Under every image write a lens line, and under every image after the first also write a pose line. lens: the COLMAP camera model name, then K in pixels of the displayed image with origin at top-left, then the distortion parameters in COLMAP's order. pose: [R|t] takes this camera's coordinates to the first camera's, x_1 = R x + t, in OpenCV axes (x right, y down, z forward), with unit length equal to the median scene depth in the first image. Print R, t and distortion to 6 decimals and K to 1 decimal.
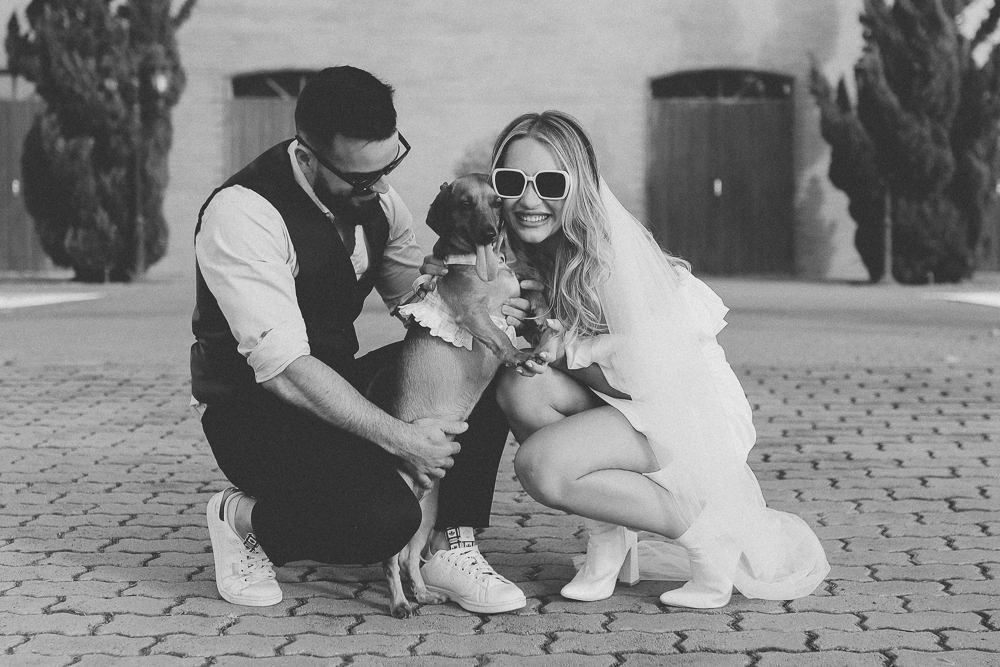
lens RADIAL K [[1658.7, 0, 499.4], [0, 1658.7, 353.6], [0, 0, 1]] dist [-0.064476, 0.093093]
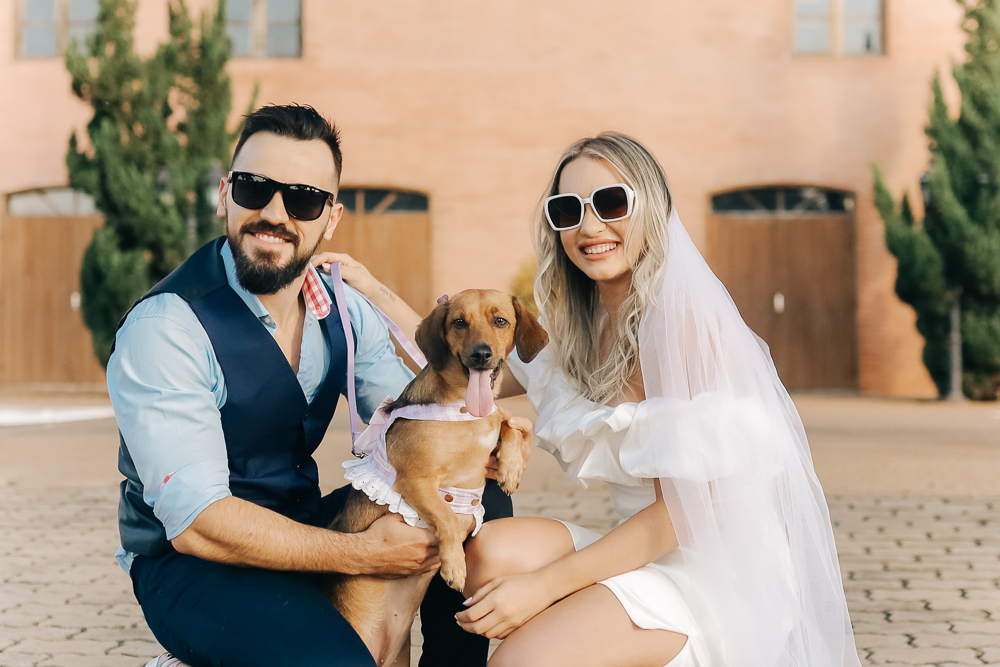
lens RADIAL K [[1627.2, 0, 467.8], [0, 1627.2, 334.4], [0, 0, 1]] dist [-0.040740, -0.019278]
pose [[0.998208, 0.002656, -0.059787, 0.016552], [-0.007529, 0.996651, -0.081431, -0.005744], [0.059370, 0.081735, 0.994884, 0.098846]]
